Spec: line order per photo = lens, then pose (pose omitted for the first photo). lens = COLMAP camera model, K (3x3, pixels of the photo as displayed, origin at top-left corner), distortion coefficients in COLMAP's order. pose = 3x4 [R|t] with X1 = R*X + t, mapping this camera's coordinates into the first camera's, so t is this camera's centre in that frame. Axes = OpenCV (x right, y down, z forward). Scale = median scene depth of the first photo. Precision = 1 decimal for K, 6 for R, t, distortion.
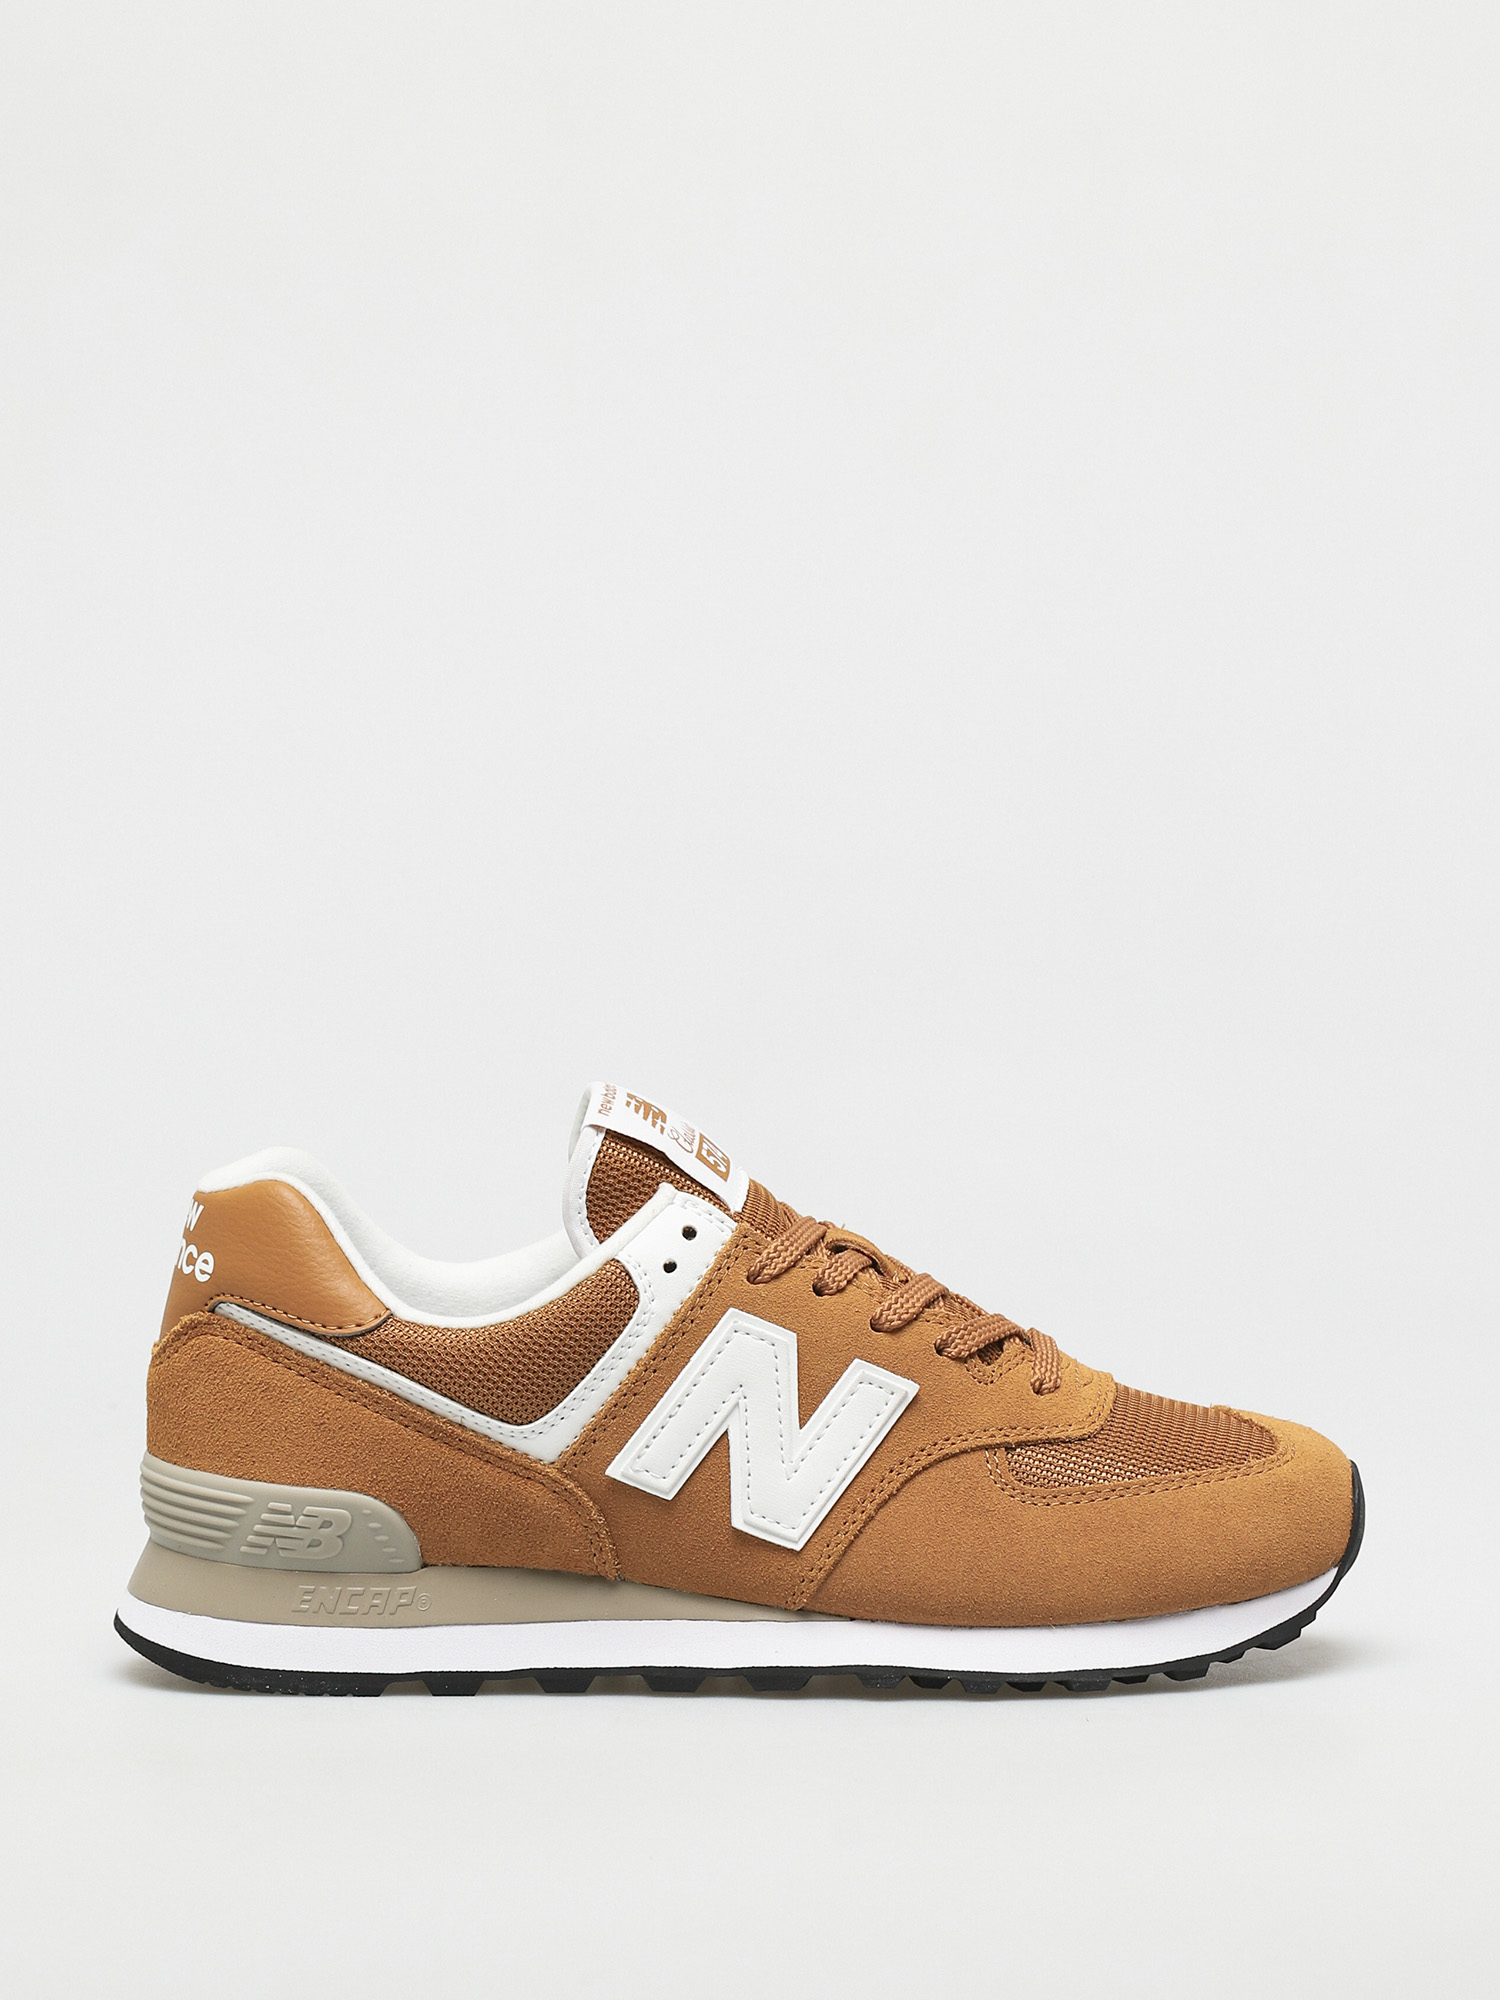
lens RADIAL K [[7427.2, 0, 755.8], [0, 7427.2, 1000.6], [0, 0, 1]] dist [0.020934, 0.000000]
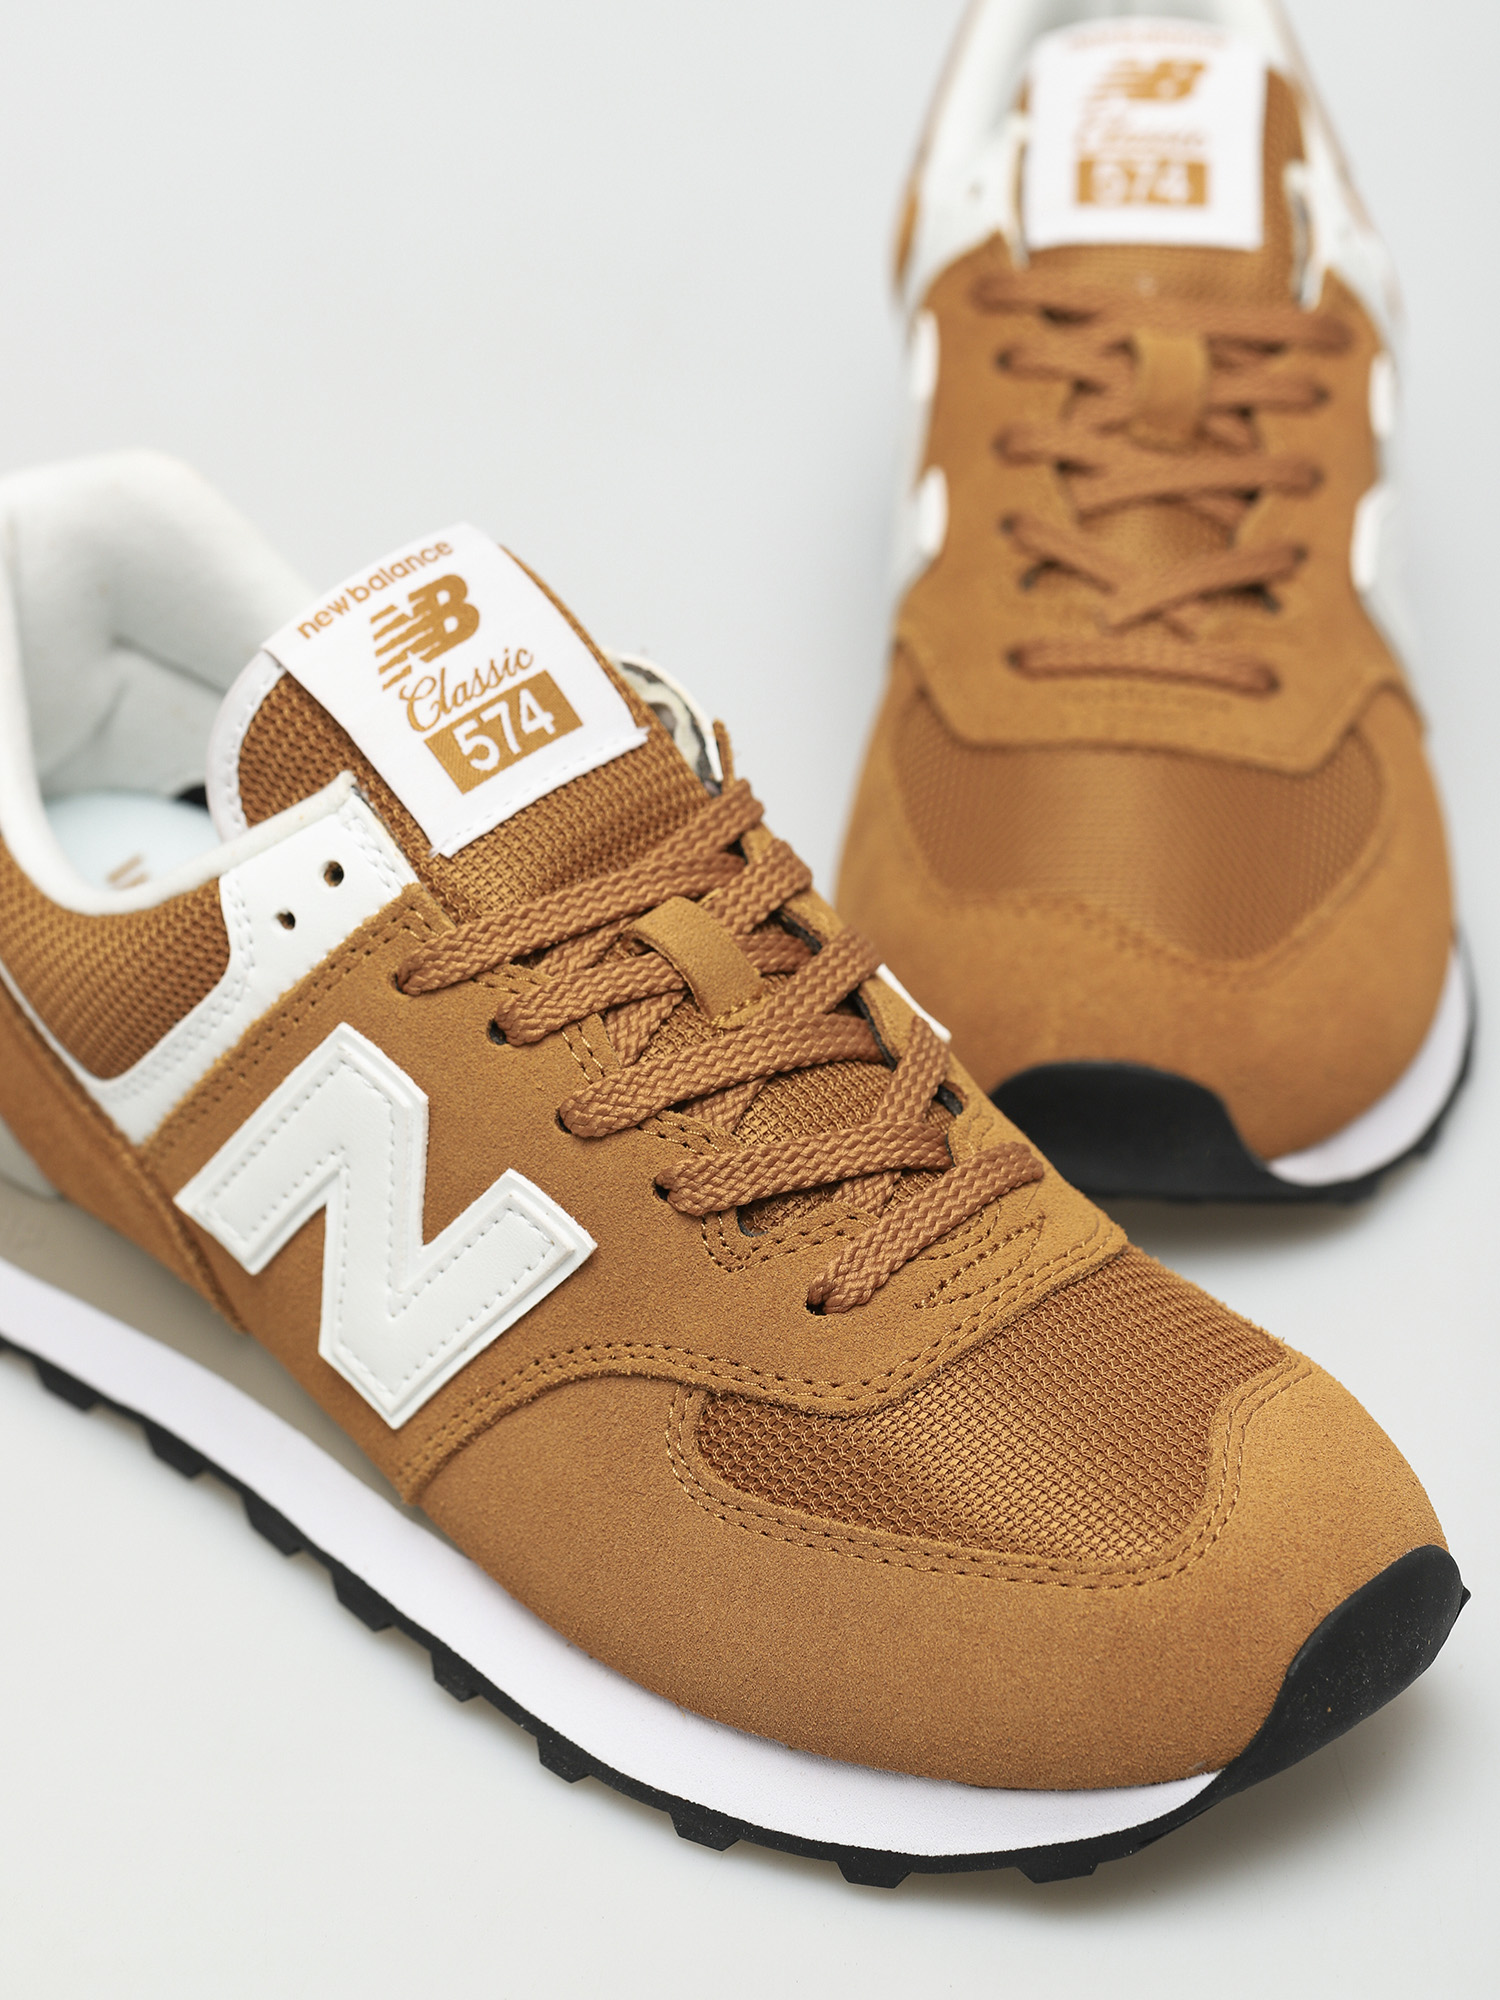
lens RADIAL K [[7427.2, 0, 749.7], [0, 7427.2, 992.9], [0, 0, 1]] dist [0.020934, 0.000000]
pose [[0.698857, 0.352683, -0.622265, 0.384254], [-0.066456, 0.898236, 0.434460, -0.218438], [0.712168, -0.262272, 0.651176, 0.638001]]
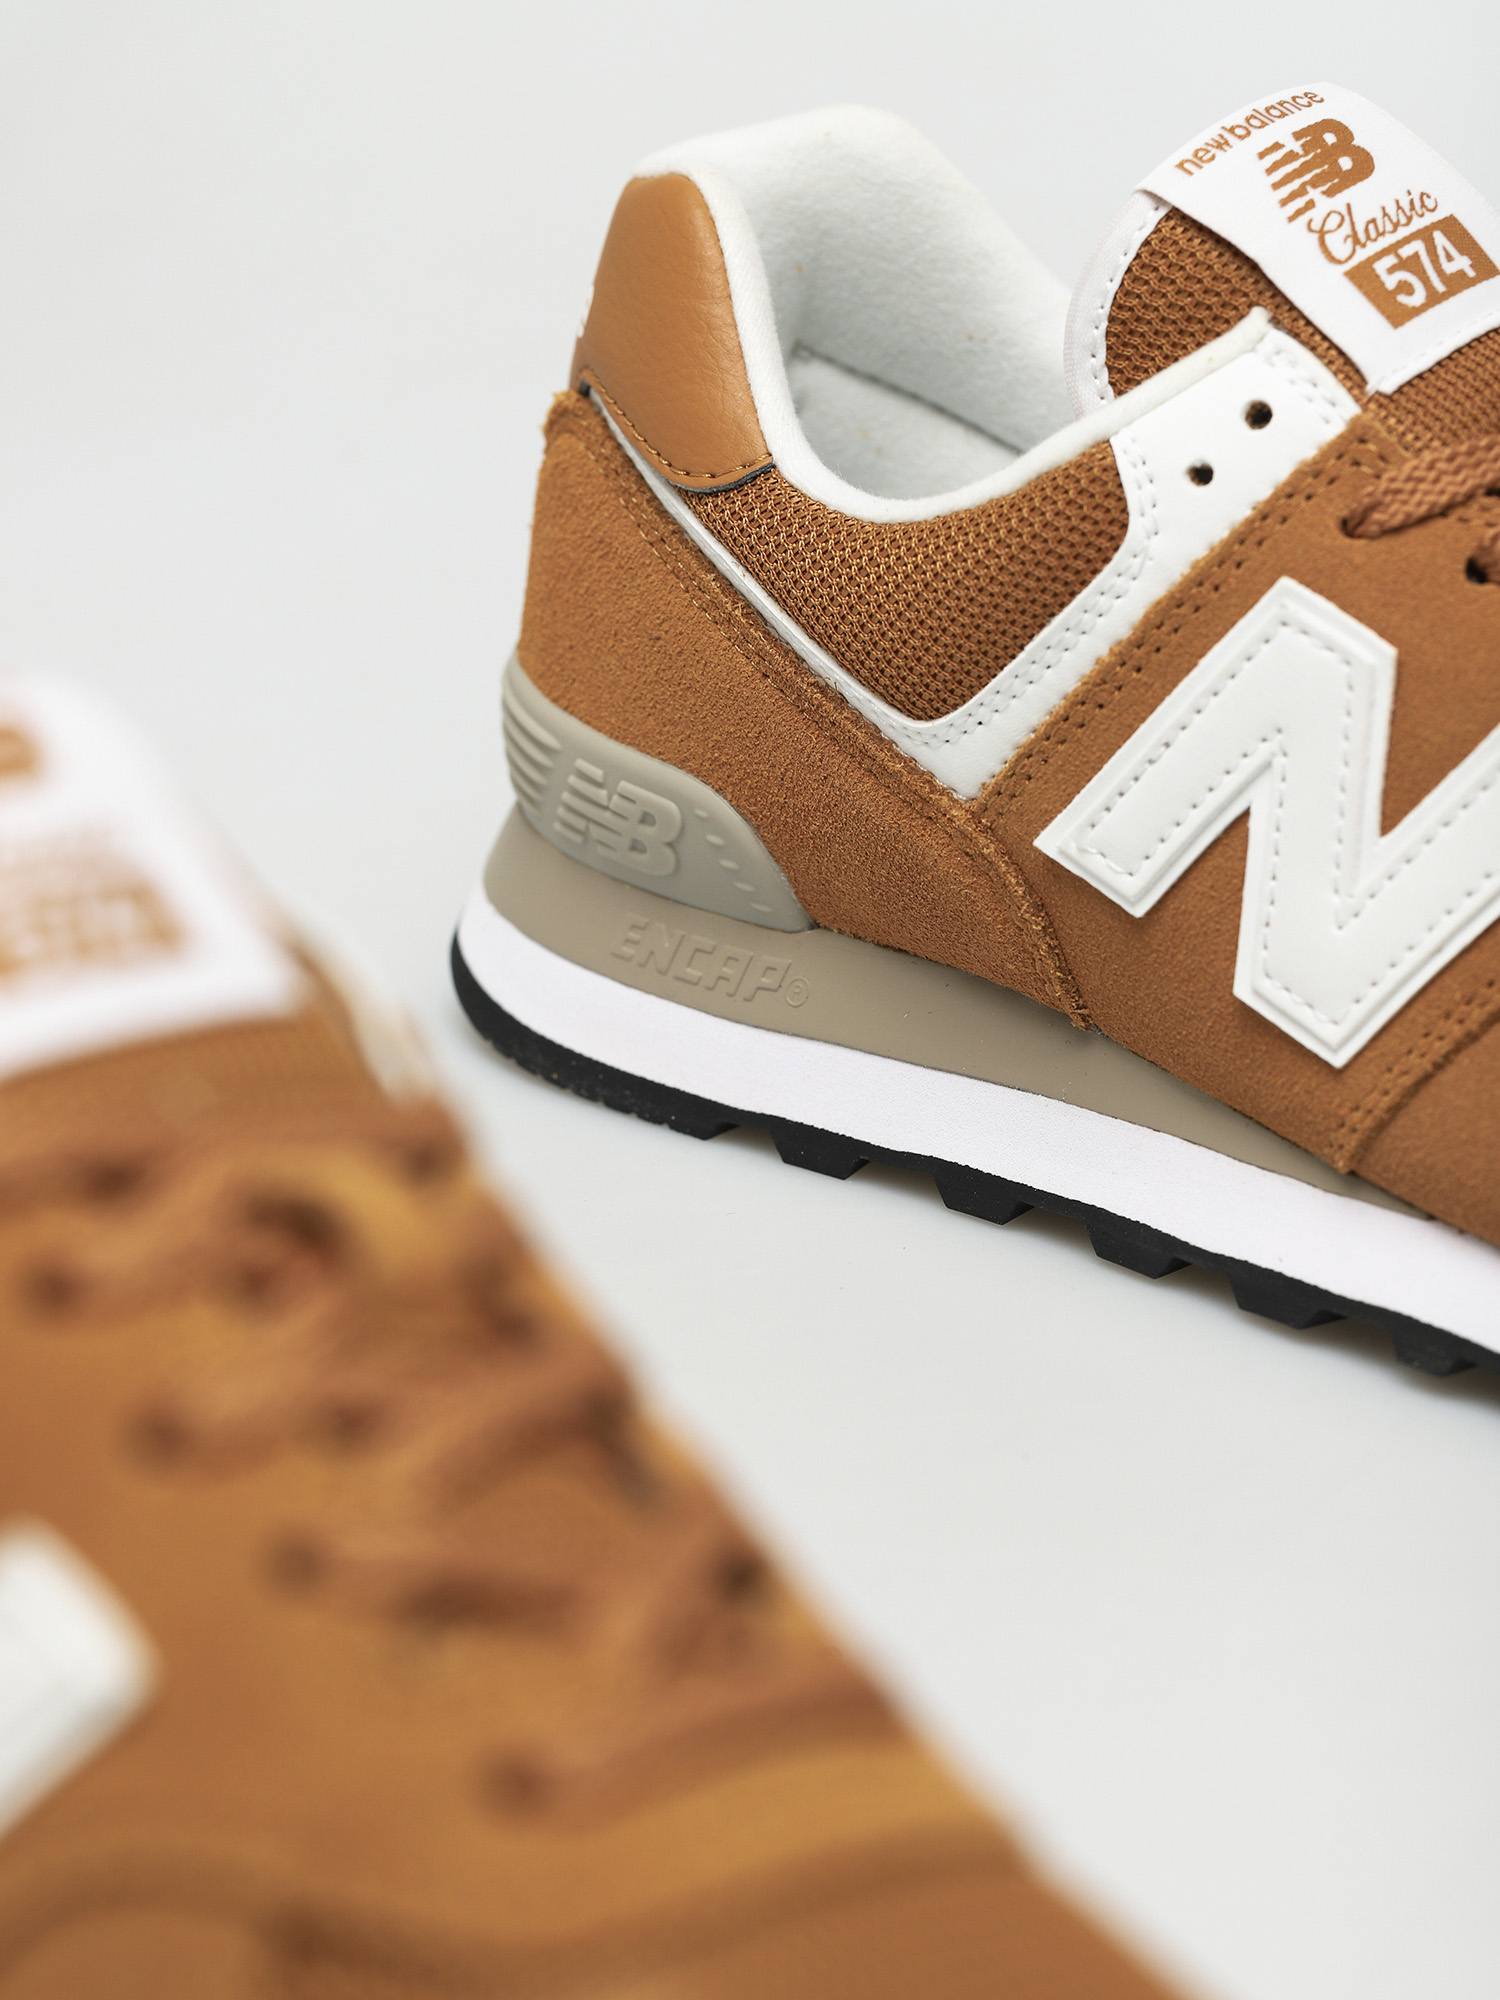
lens RADIAL K [[7427.2, 0, 749.4], [0, 7427.2, 1009.3], [0, 0, 1]] dist [0.020934, 0.000000]
pose [[0.793615, 0.224696, -0.565409, 0.260884], [-0.087966, 0.961917, 0.258799, -0.058319], [0.602028, -0.155650, 0.783158, 0.573970]]
